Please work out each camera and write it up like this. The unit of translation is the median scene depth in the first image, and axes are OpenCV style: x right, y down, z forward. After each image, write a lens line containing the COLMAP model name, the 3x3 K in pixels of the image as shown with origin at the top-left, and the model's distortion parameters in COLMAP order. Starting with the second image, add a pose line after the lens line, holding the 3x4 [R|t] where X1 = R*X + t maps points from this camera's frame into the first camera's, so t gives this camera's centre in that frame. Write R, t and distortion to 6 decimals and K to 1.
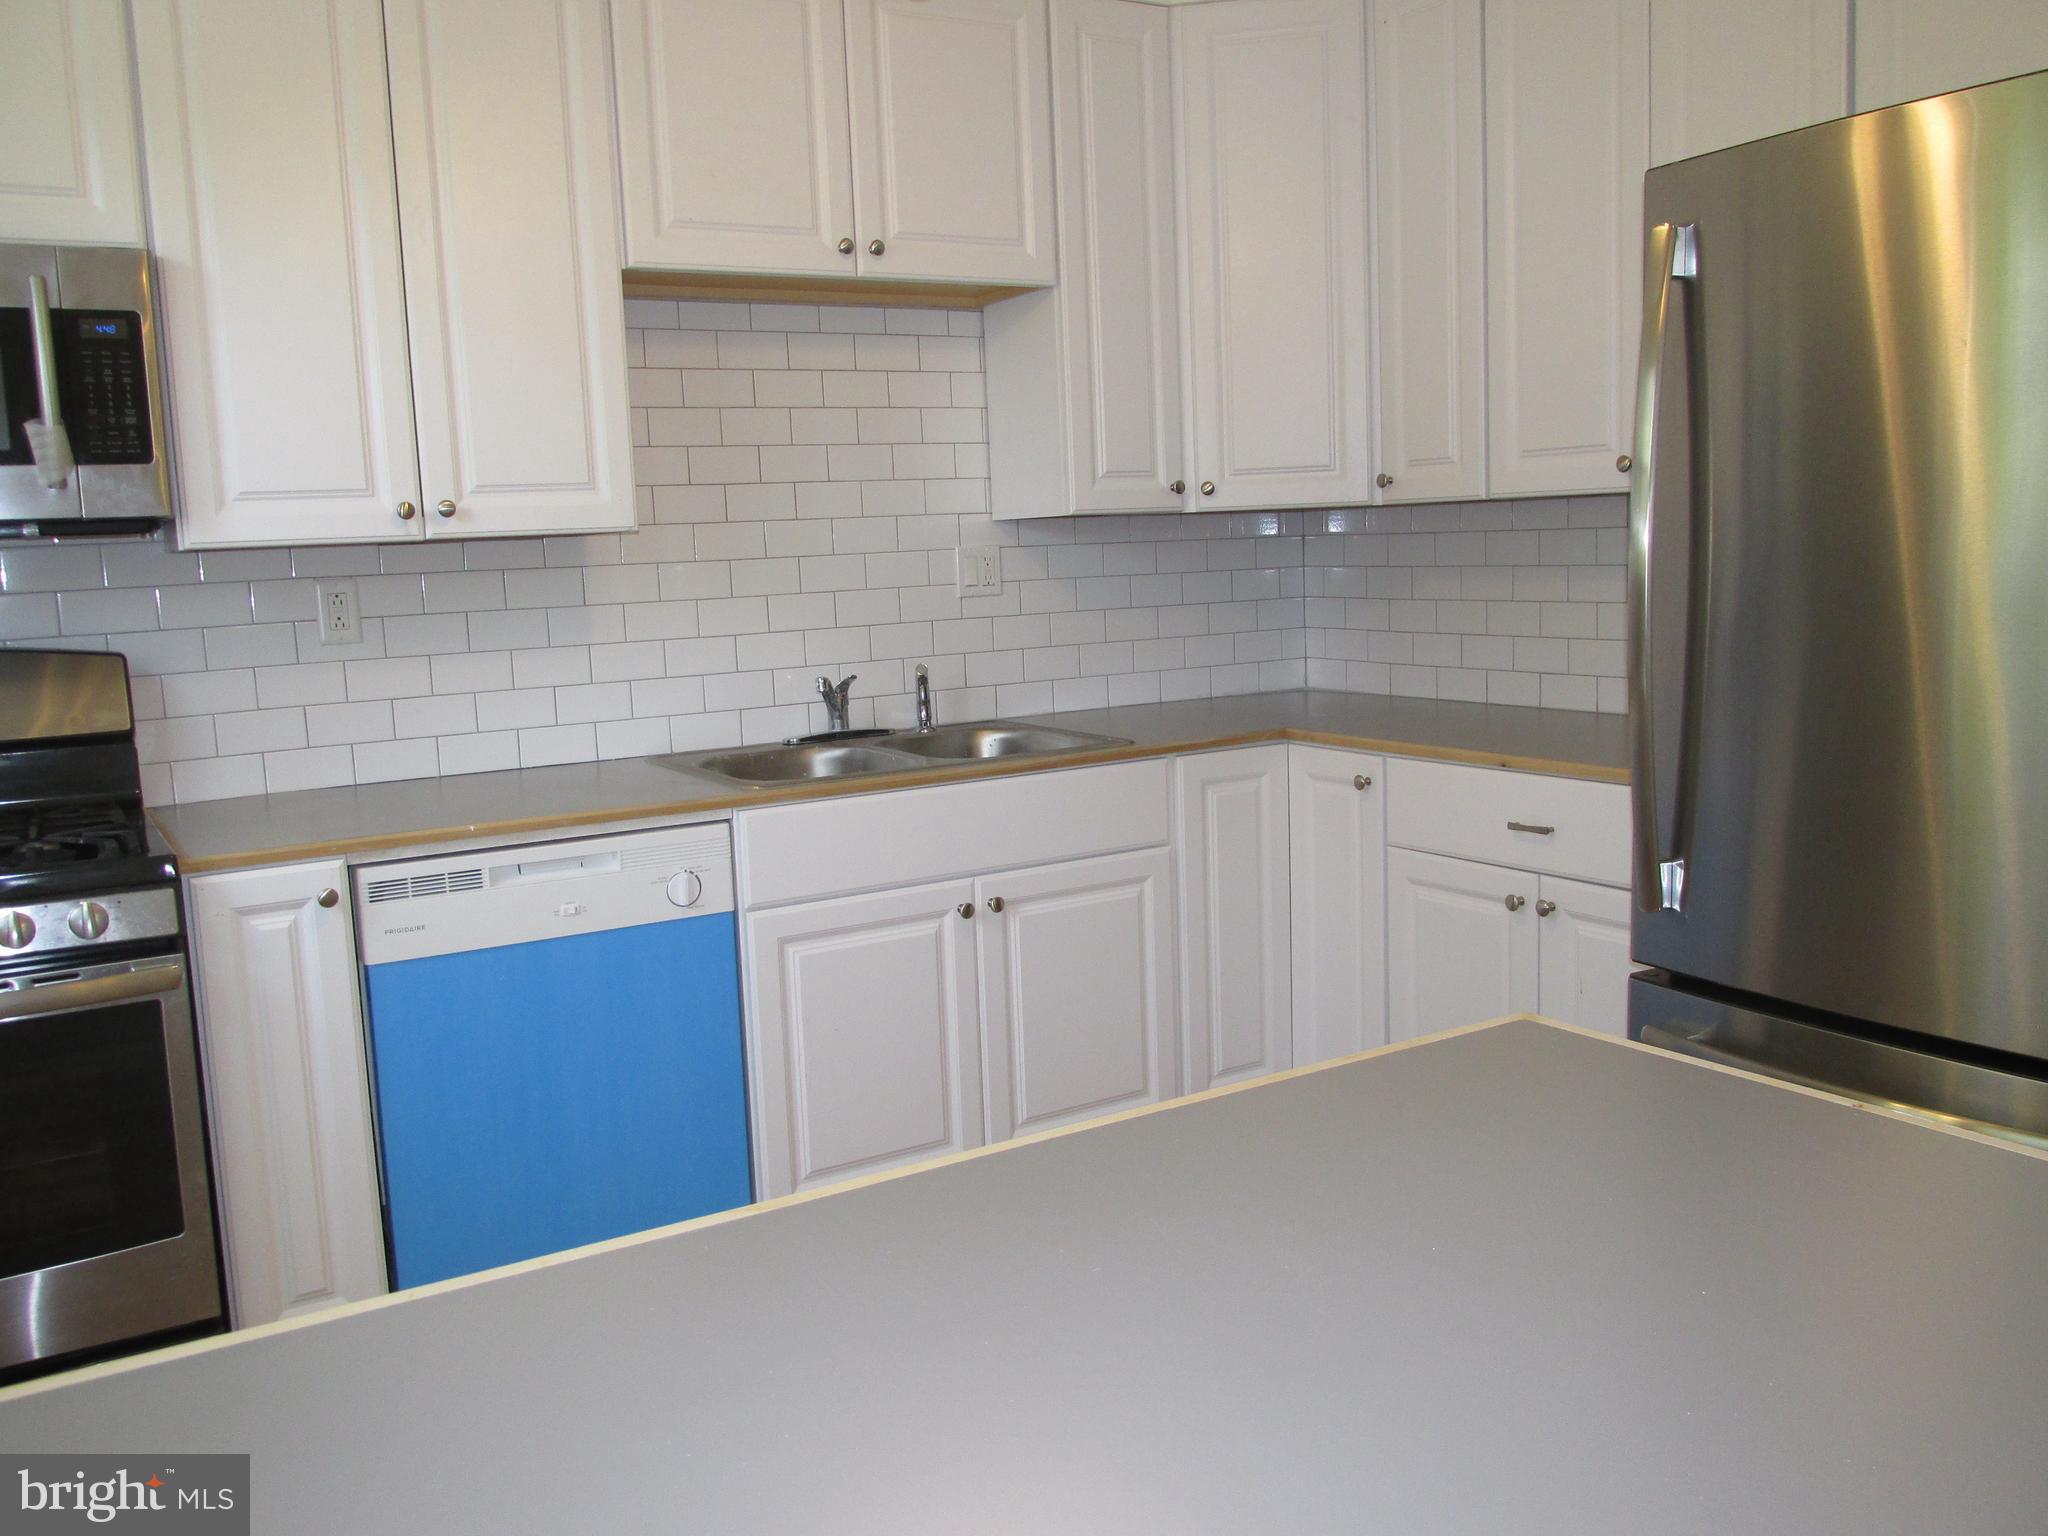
lens RADIAL K [[1710.0, 0, 1016.9], [0, 1710.0, 765.5], [0, 0, 1]] dist [-0.041502, 0.023572]
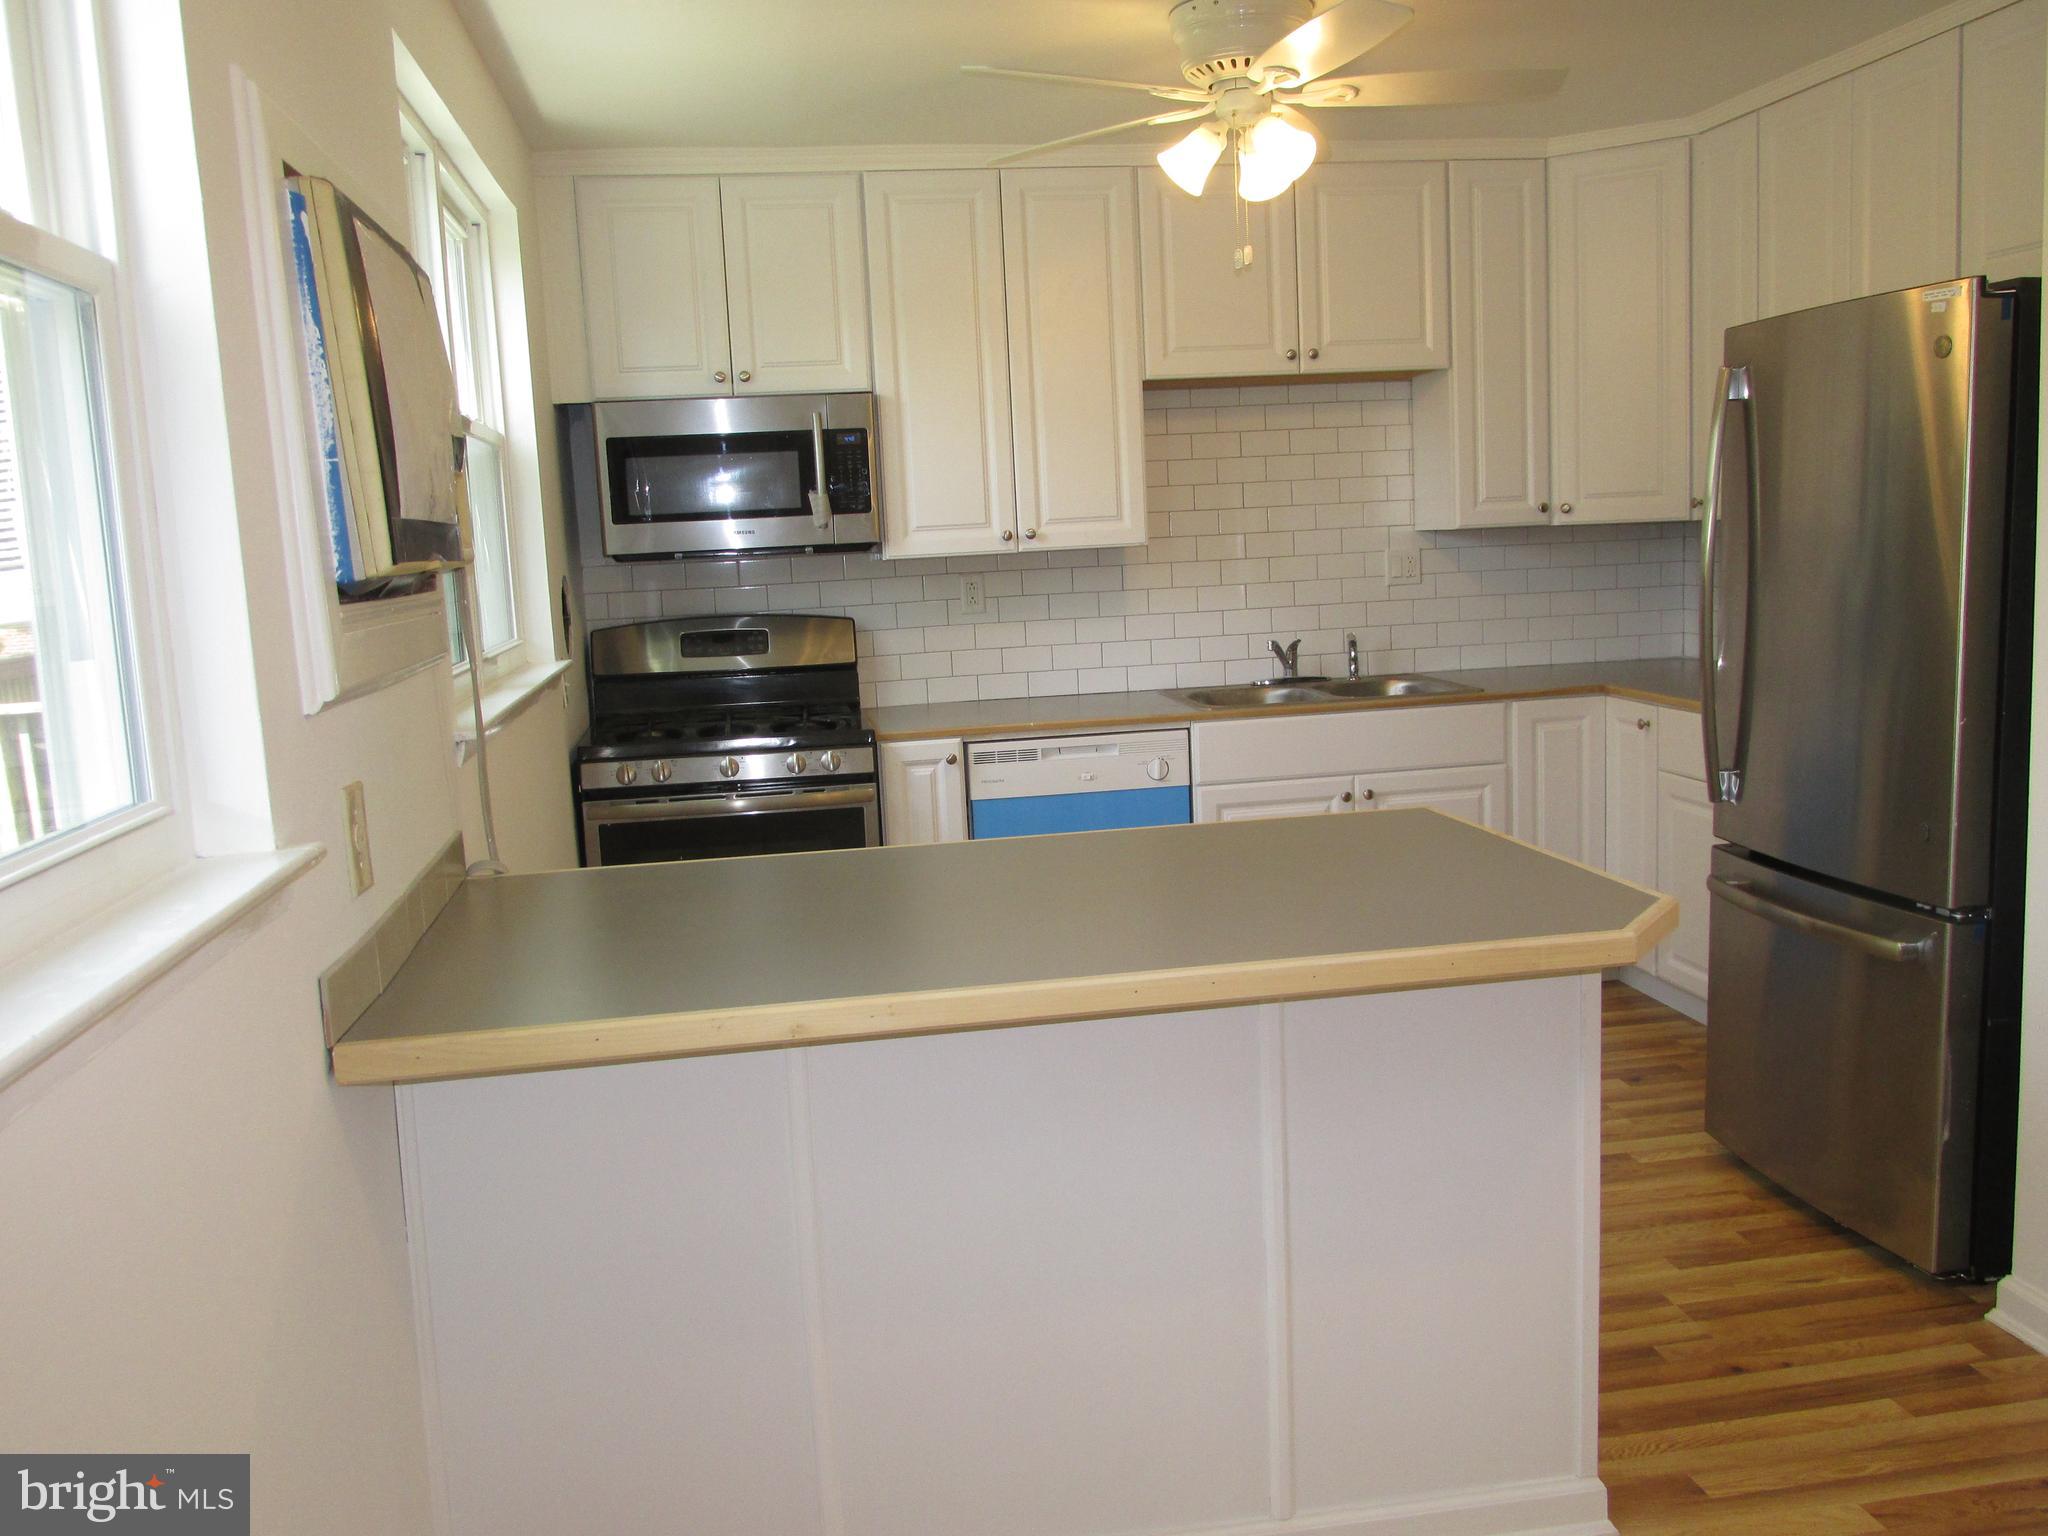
lens RADIAL K [[1710.0, 0, 1025.5], [0, 1710.0, 770.7], [0, 0, 1]] dist [-0.041502, 0.023572]
pose [[0.926937, 0.049727, -0.371907, 0.267517], [-0.038931, 0.998576, 0.036486, 0.017498], [0.373191, -0.019341, 0.927553, -0.508137]]
